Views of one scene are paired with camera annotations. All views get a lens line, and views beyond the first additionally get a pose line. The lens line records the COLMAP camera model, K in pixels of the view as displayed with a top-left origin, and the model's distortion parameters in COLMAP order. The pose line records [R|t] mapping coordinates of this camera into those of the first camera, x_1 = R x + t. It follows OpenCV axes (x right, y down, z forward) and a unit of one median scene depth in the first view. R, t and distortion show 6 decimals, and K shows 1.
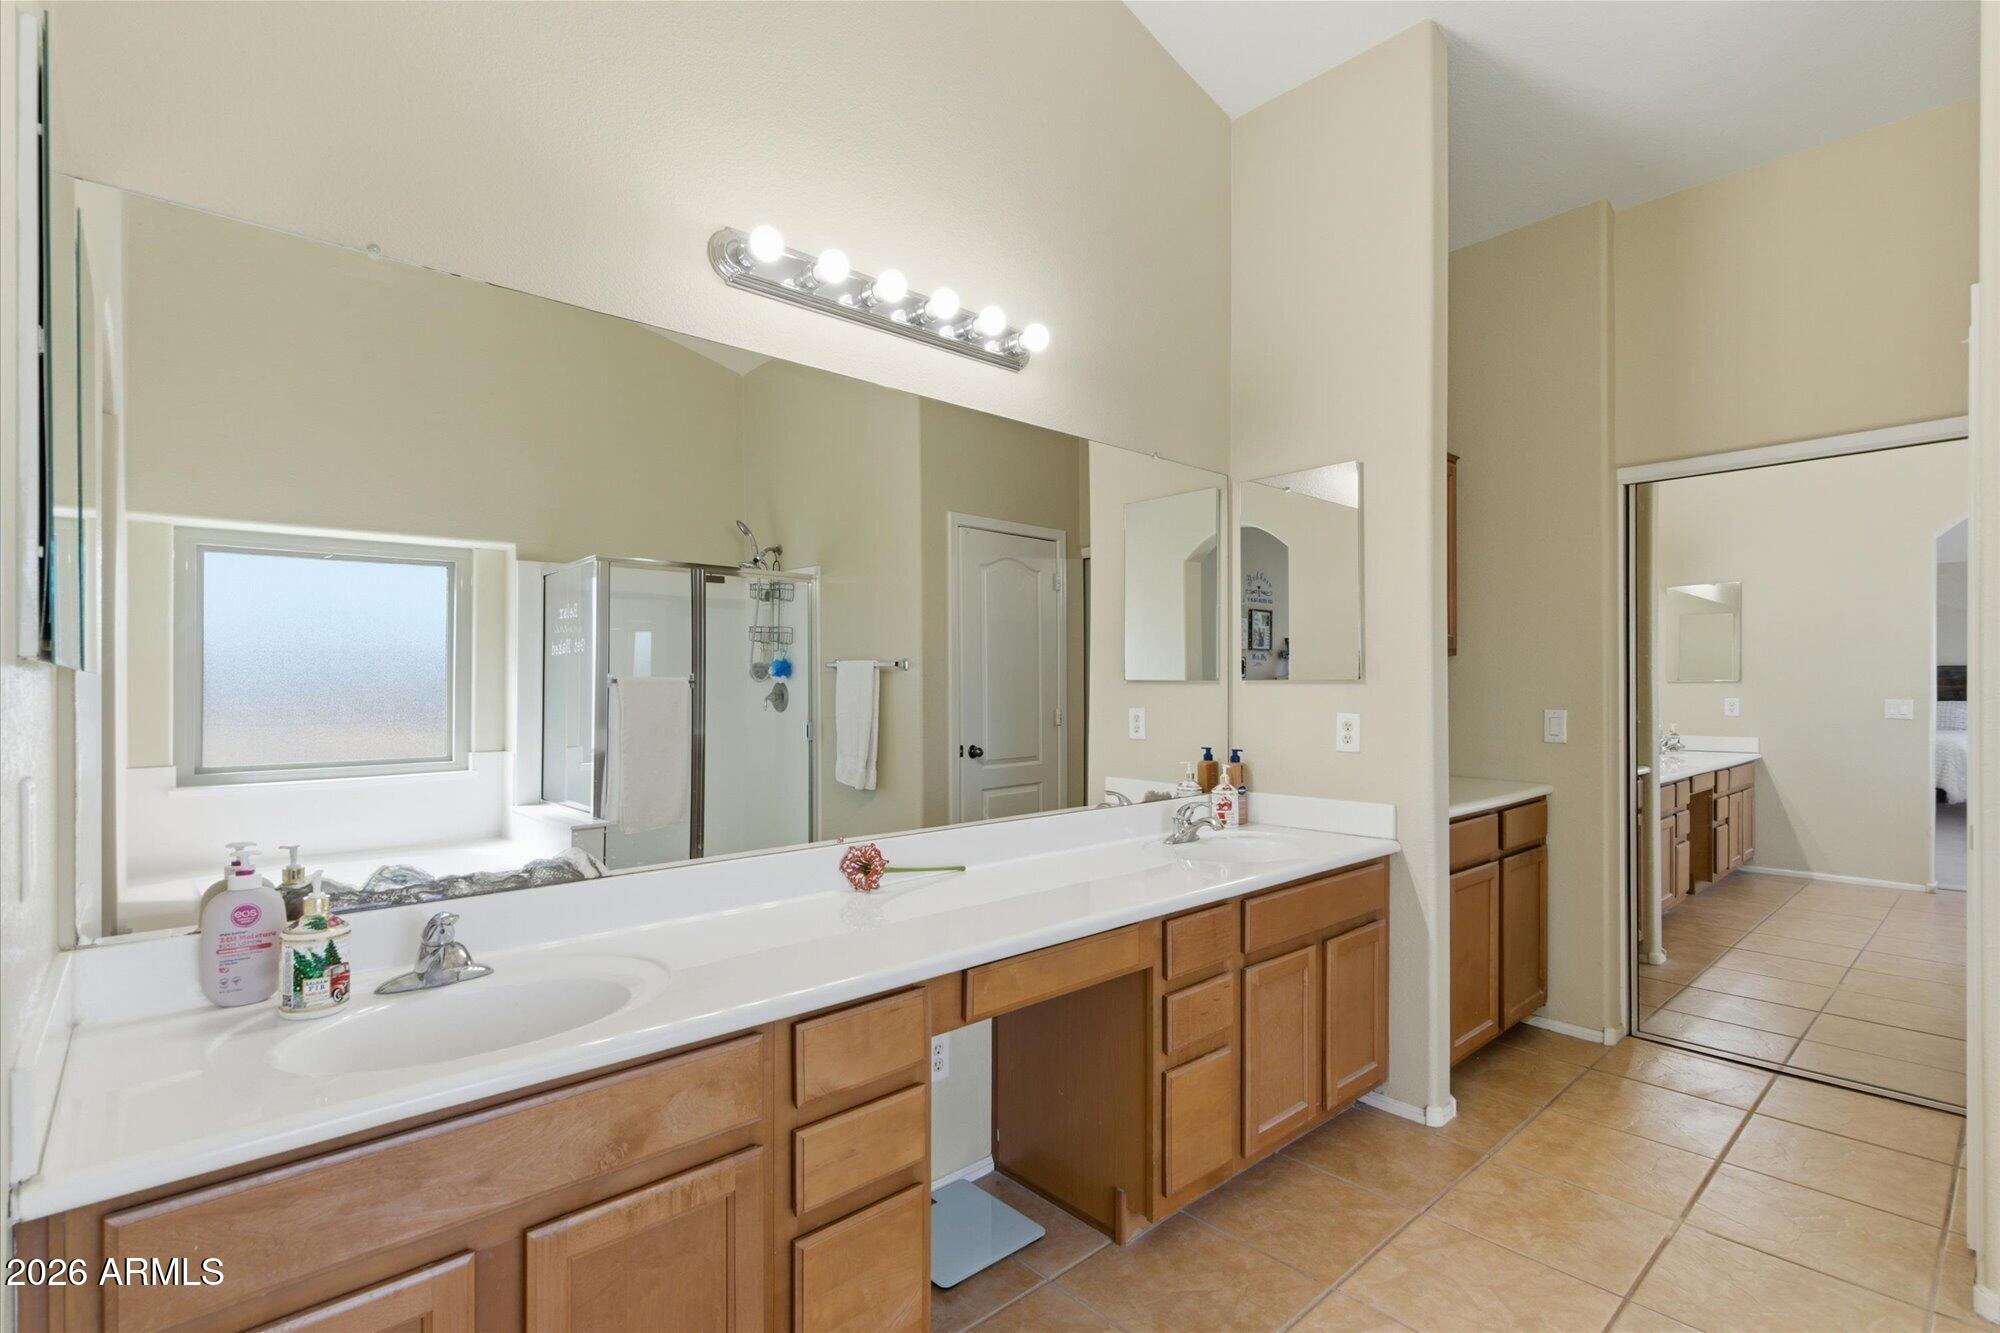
lens RADIAL K [[925.6, 0, 997.4], [0, 925.6, 692.8], [0, 0, 1]] dist [0.002082, -0.000232]
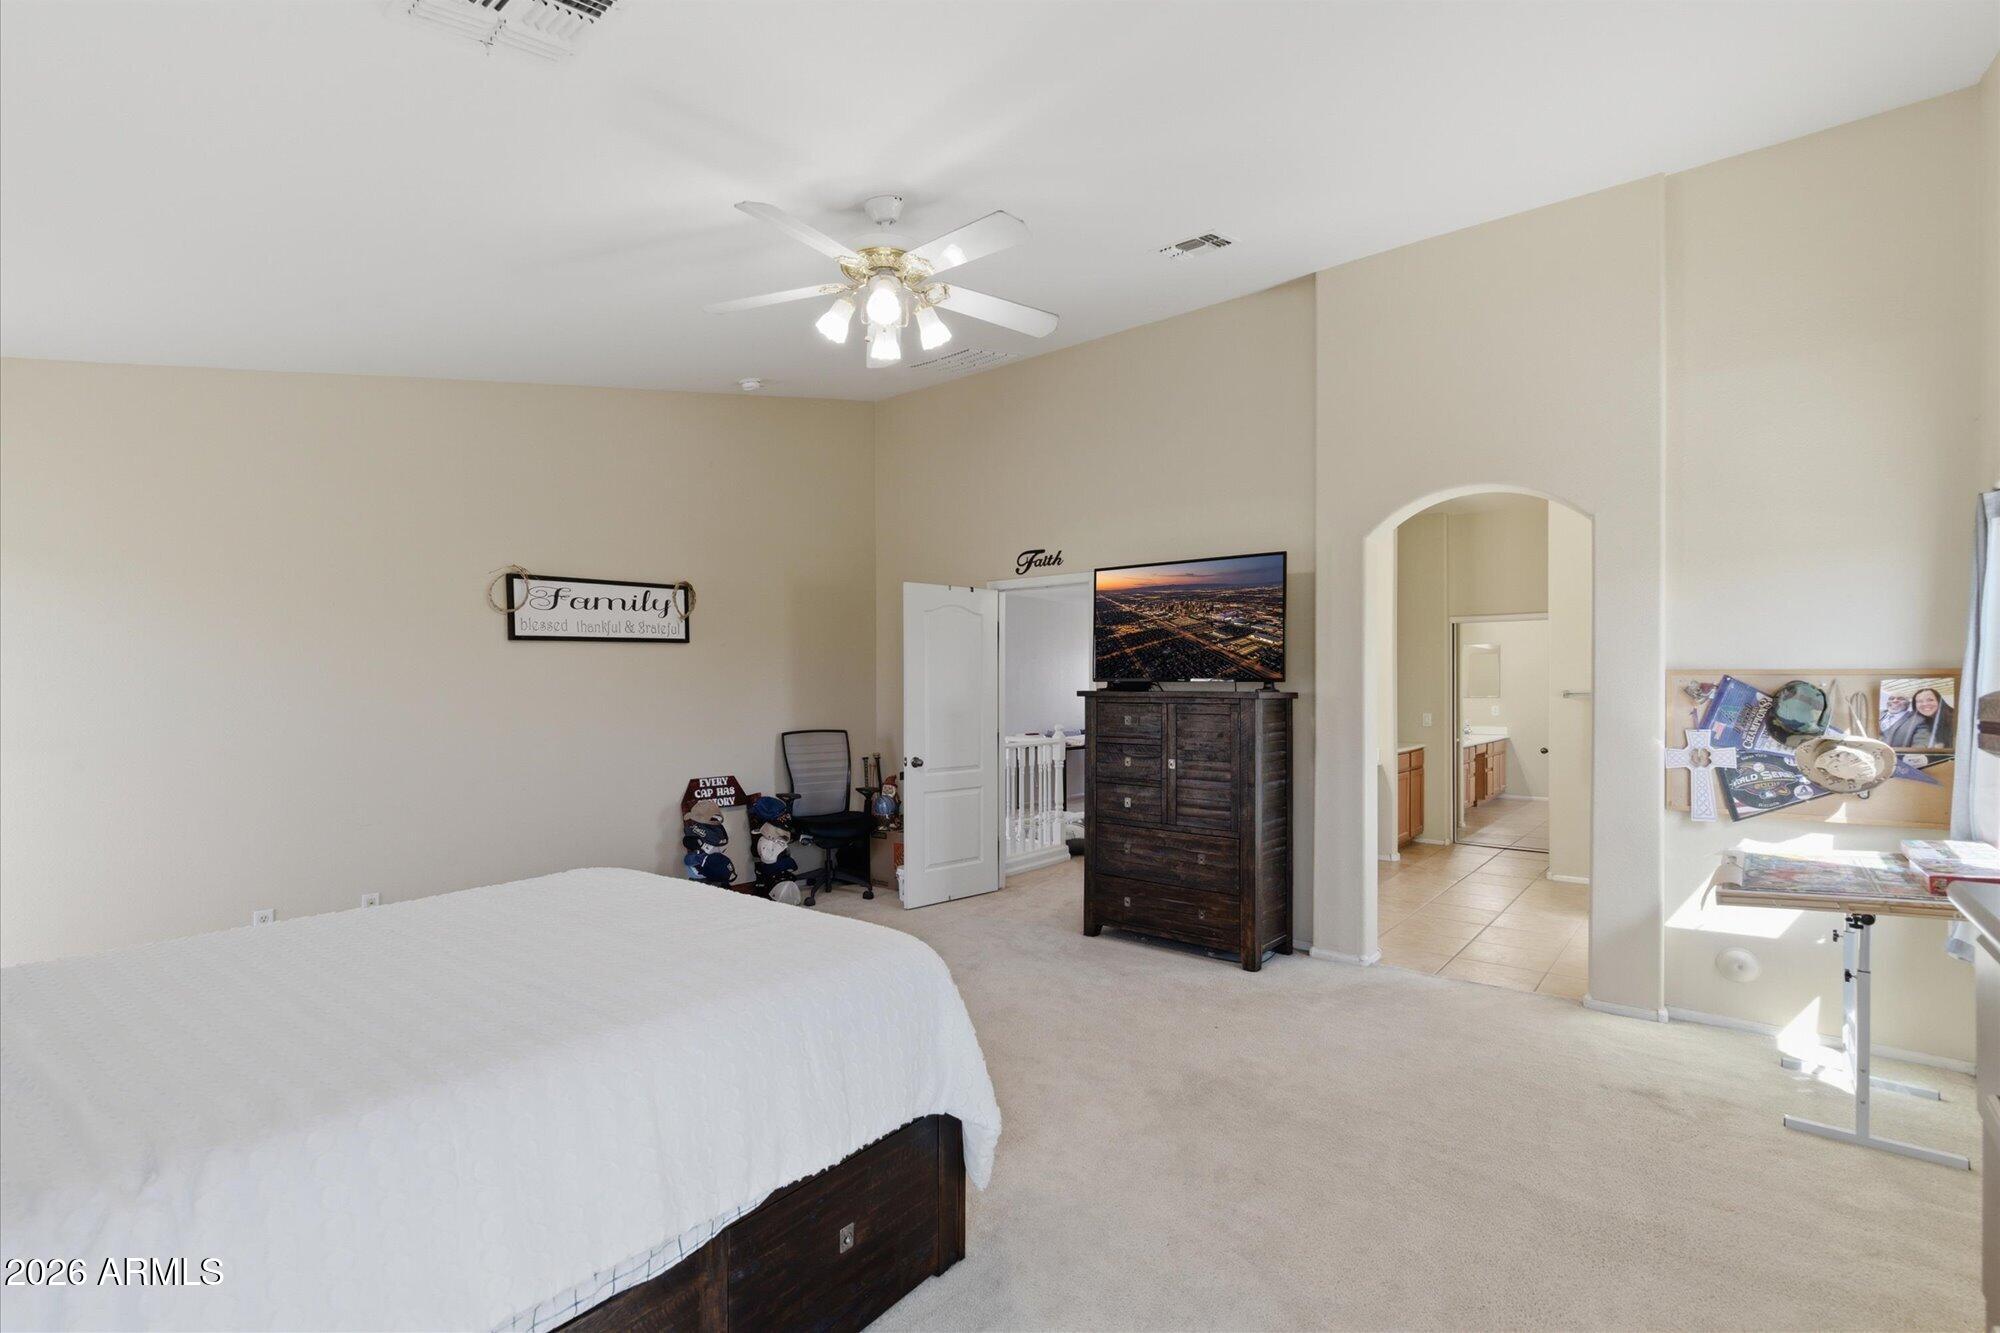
lens RADIAL K [[925.6, 0, 997.4], [0, 925.6, 692.8], [0, 0, 1]] dist [0.002082, -0.000232]
pose [[0.985892, 0.005717, 0.167282, -0.644711], [-0.006176, 0.999978, 0.002223, -0.022828], [-0.167266, -0.003225, 0.985907, -0.850179]]
